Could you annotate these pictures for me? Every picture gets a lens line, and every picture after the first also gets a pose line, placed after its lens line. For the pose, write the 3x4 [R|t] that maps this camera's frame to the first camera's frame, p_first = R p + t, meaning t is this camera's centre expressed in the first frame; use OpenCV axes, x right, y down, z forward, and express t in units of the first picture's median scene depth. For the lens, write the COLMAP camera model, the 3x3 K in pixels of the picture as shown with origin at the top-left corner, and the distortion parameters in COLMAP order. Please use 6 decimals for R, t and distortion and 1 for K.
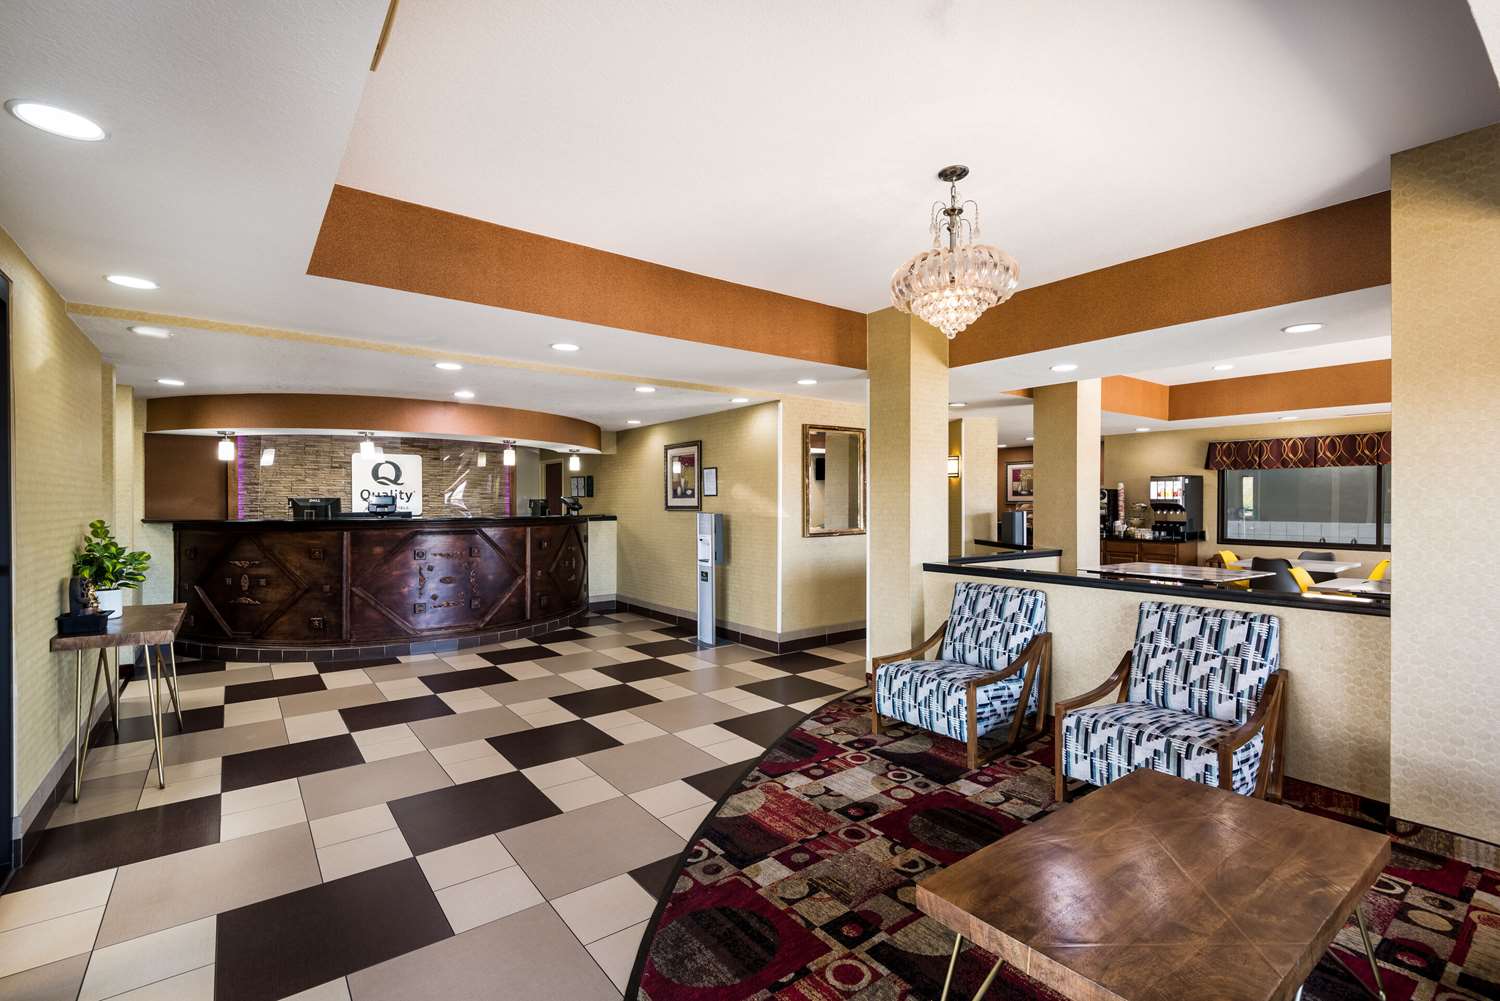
lens RADIAL K [[677.7, 0, 751.6], [0, 677.7, 502.1], [0, 0, 1]] dist [-0.004226, -0.000626]
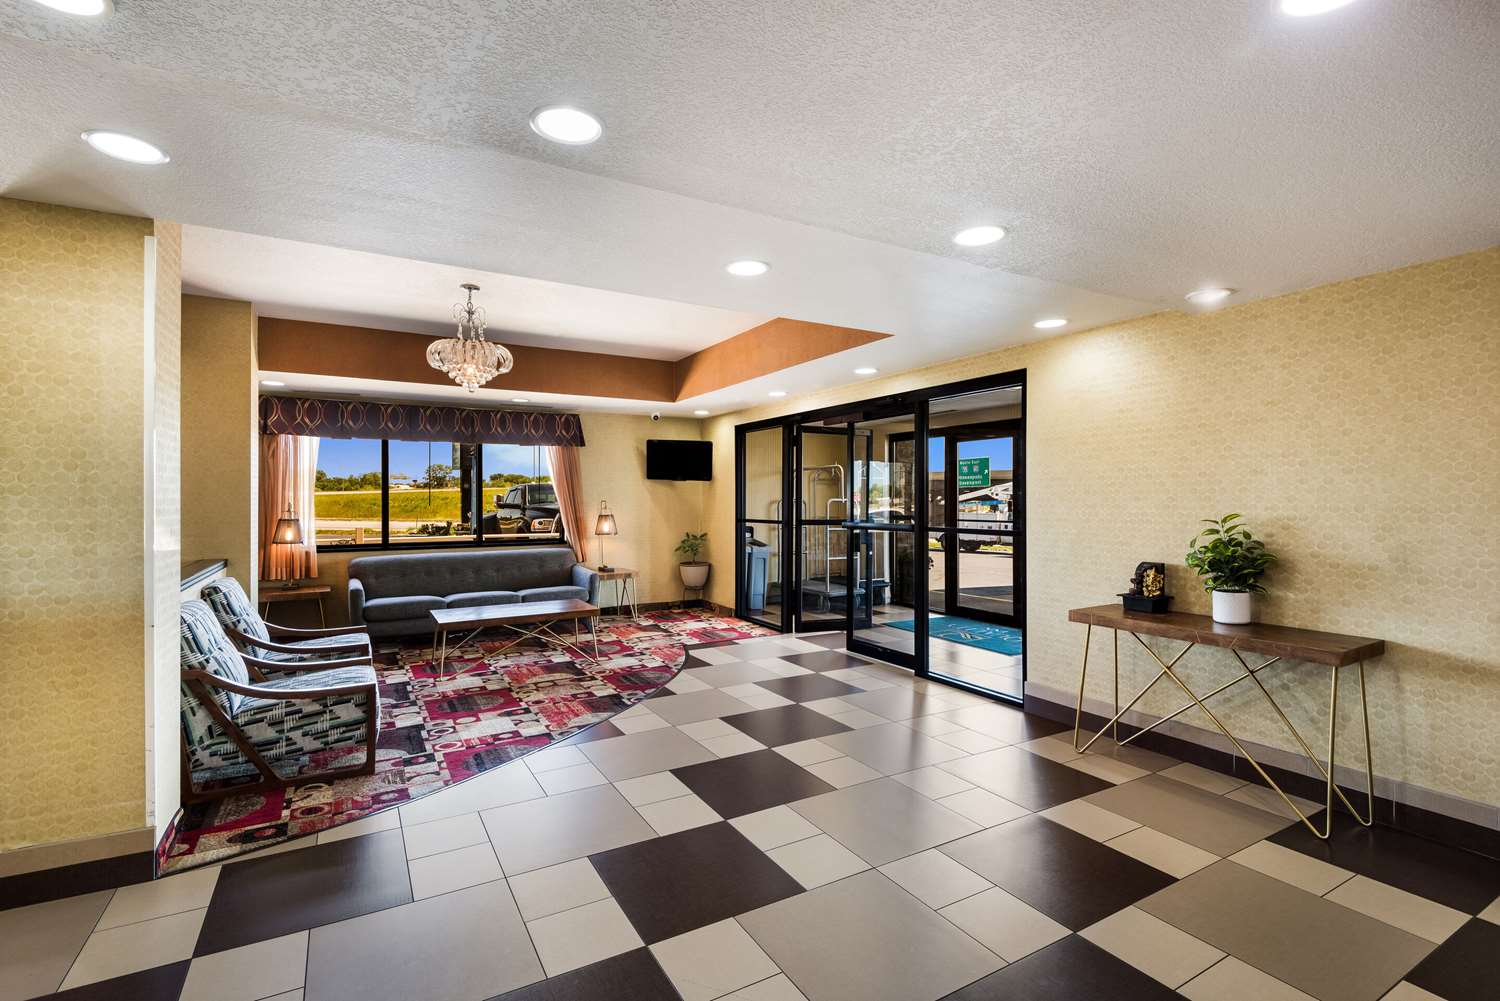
lens RADIAL K [[677.7, 0, 753.3], [0, 677.7, 502.8], [0, 0, 1]] dist [-0.004226, -0.000626]
pose [[-0.993259, -0.008600, 0.115595, -0.476165], [-0.007872, 0.999946, 0.006753, -0.002798], [-0.115647, 0.005798, -0.993273, 2.229162]]
